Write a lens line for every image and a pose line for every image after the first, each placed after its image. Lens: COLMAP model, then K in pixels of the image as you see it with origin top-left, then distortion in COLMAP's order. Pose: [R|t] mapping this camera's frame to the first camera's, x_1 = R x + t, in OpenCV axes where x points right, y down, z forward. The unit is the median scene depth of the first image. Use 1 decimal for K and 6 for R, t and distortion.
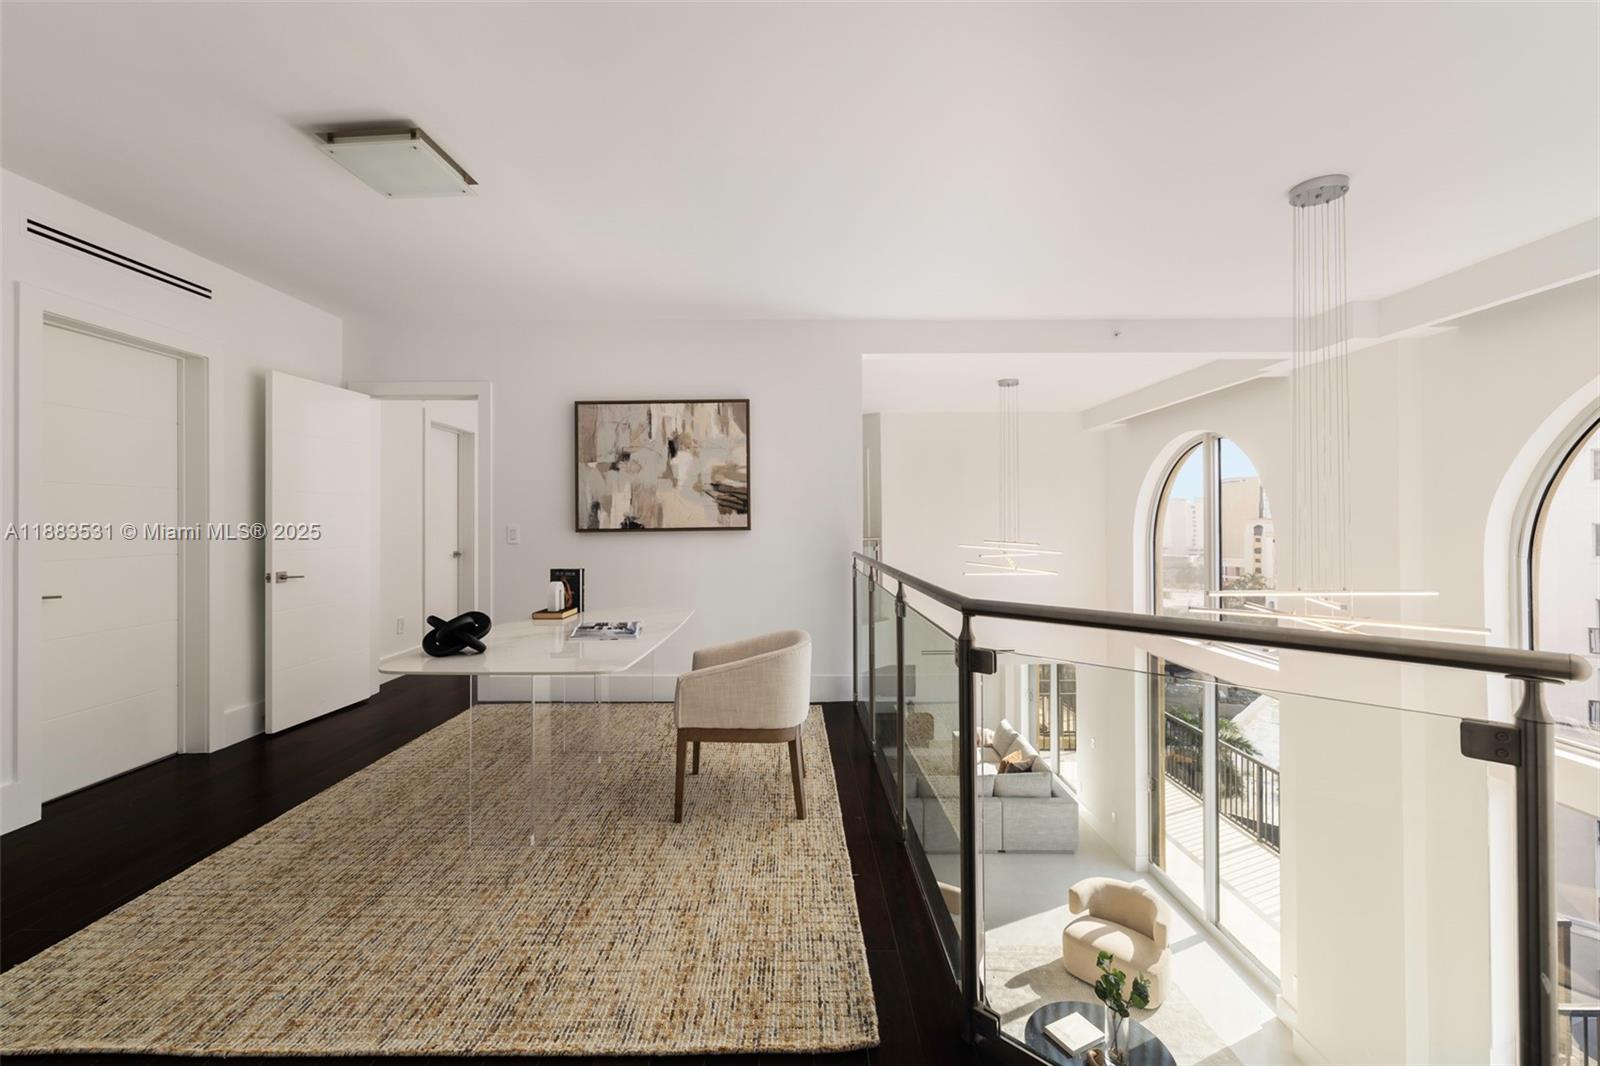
lens RADIAL K [[677.4, 0, 787.3], [0, 677.4, 520.8], [0, 0, 1]] dist [-0.001290, 0.000587]
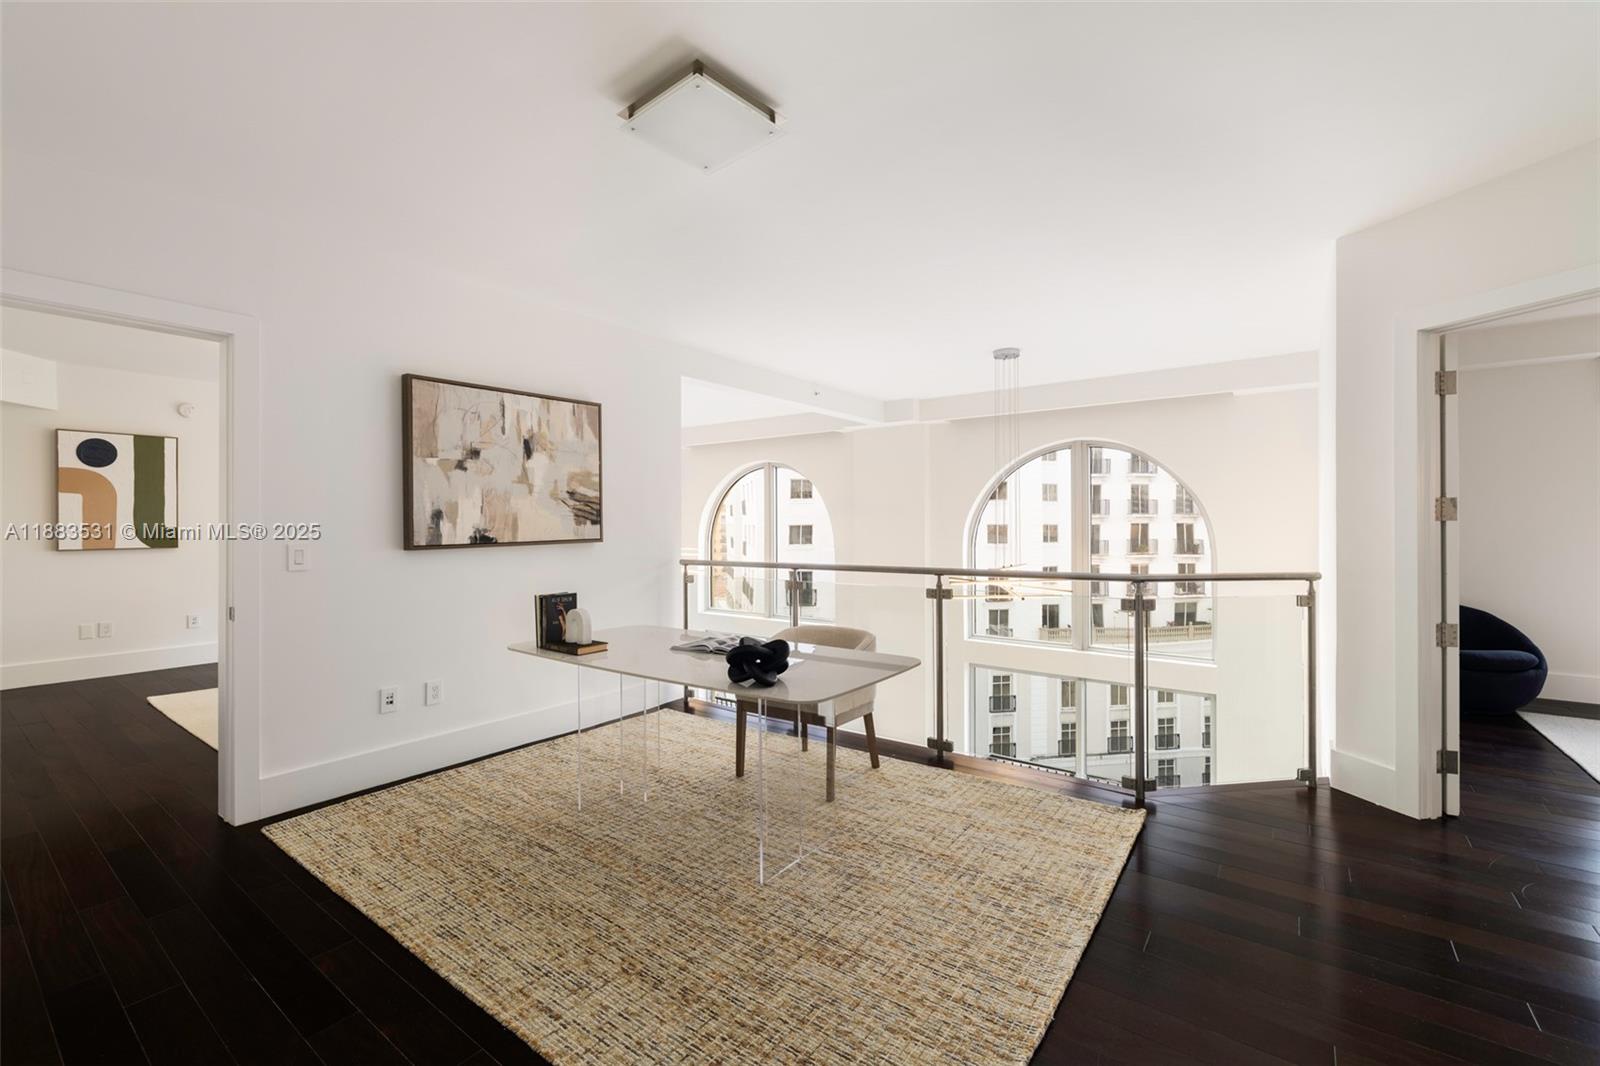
lens RADIAL K [[677.4, 0, 785.4], [0, 677.4, 525.2], [0, 0, 1]] dist [-0.001290, 0.000587]
pose [[0.596633, -0.004829, 0.802500, -0.664236], [0.002203, 0.999988, 0.004380, -0.013032], [-0.802511, -0.000845, 0.596637, 0.227153]]
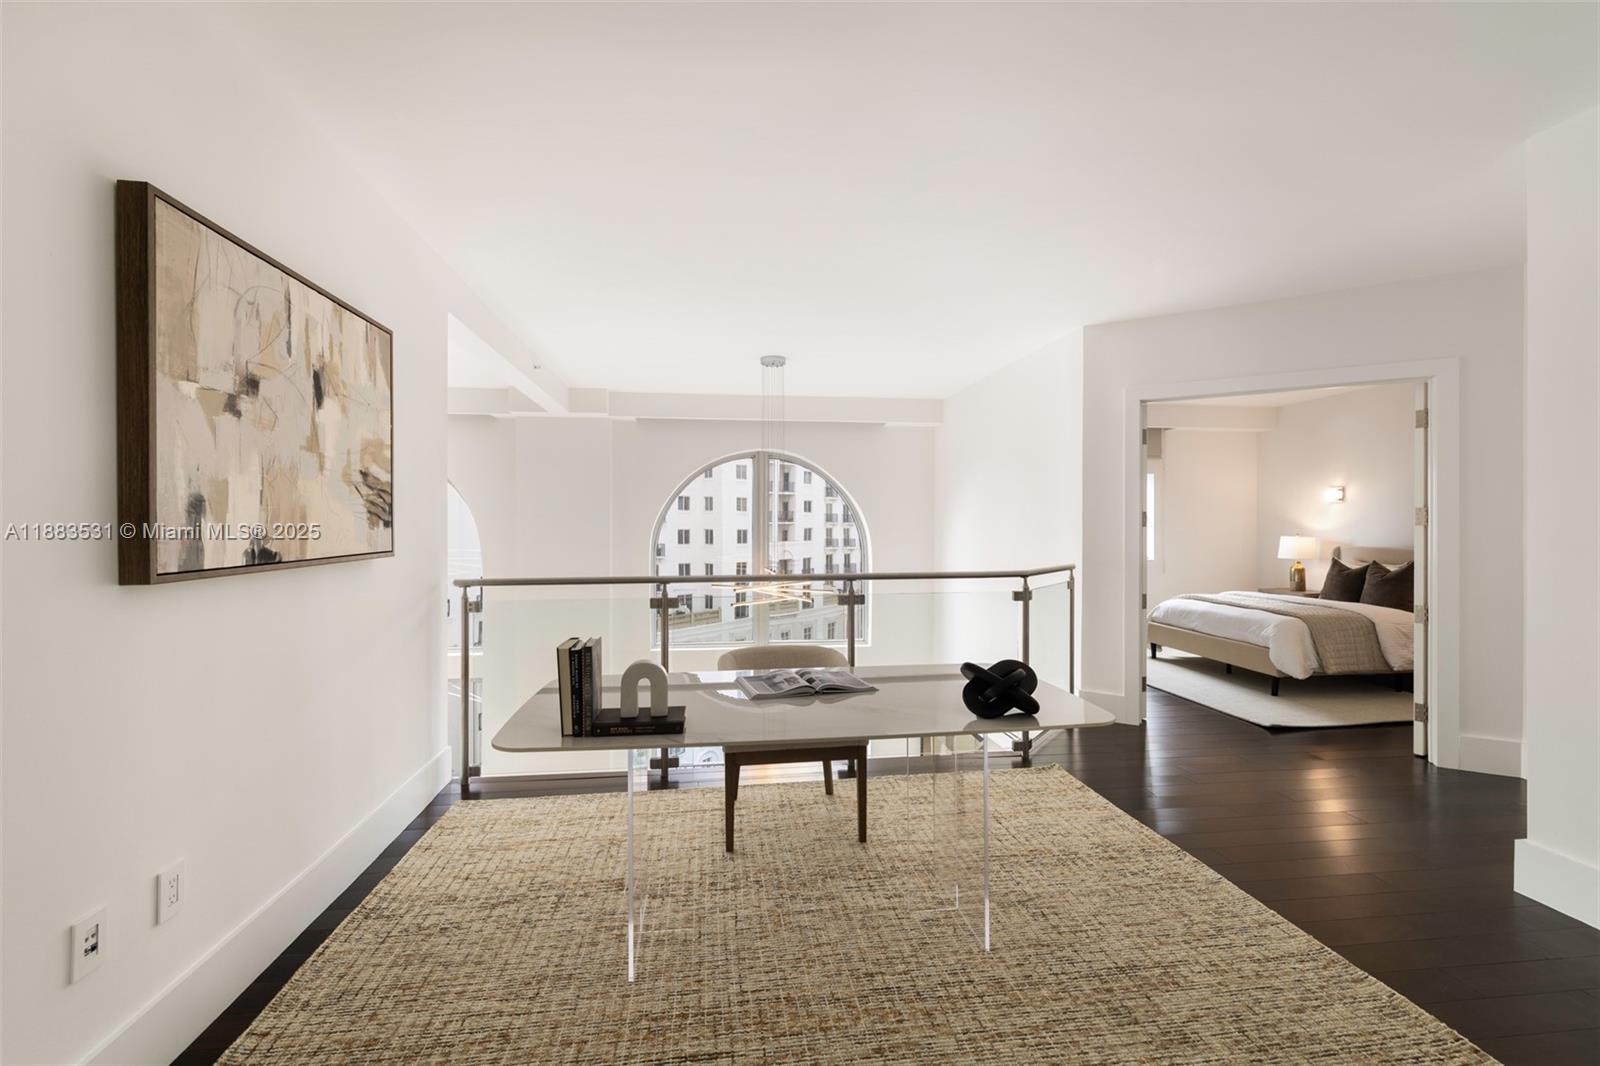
lens RADIAL K [[677.4, 0, 786.2], [0, 677.4, 528.6], [0, 0, 1]] dist [-0.001290, 0.000587]
pose [[-0.130891, -0.001779, 0.991395, -0.678776], [-0.001177, 0.999998, 0.001639, -0.011025], [-0.991396, -0.000953, -0.130893, 0.740280]]
